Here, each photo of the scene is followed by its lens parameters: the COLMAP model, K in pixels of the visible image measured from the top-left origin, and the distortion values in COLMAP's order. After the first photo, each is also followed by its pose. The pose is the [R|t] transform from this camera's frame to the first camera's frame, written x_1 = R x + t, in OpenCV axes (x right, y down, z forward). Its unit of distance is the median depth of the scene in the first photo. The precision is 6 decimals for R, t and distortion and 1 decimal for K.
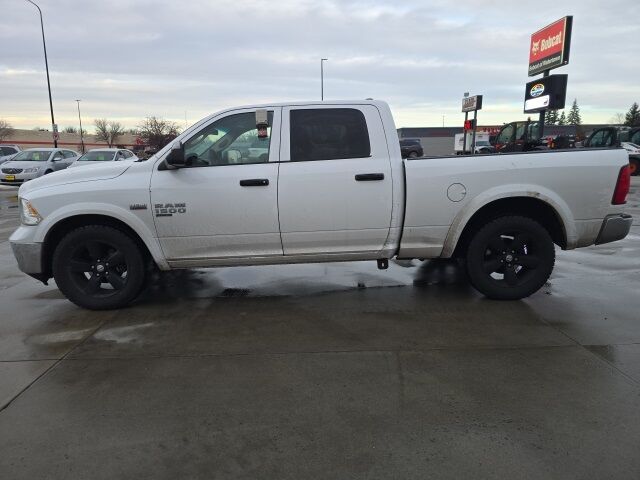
lens RADIAL K [[431.0, 0, 315.4], [0, 431.0, 238.7], [0, 0, 1]] dist [0.037819, -0.014437]
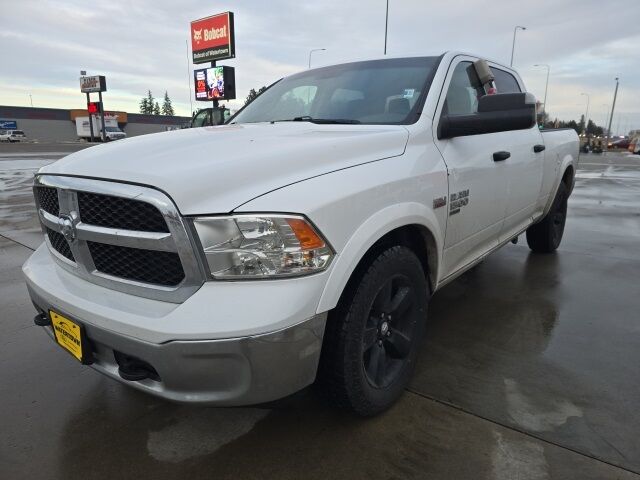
lens RADIAL K [[431.0, 0, 316.2], [0, 431.0, 244.5], [0, 0, 1]] dist [0.037819, -0.014437]
pose [[0.648793, -0.168490, 0.742077, -0.156475], [0.139573, 0.984984, 0.101615, -0.016309], [-0.748055, 0.037646, 0.662568, 0.122489]]
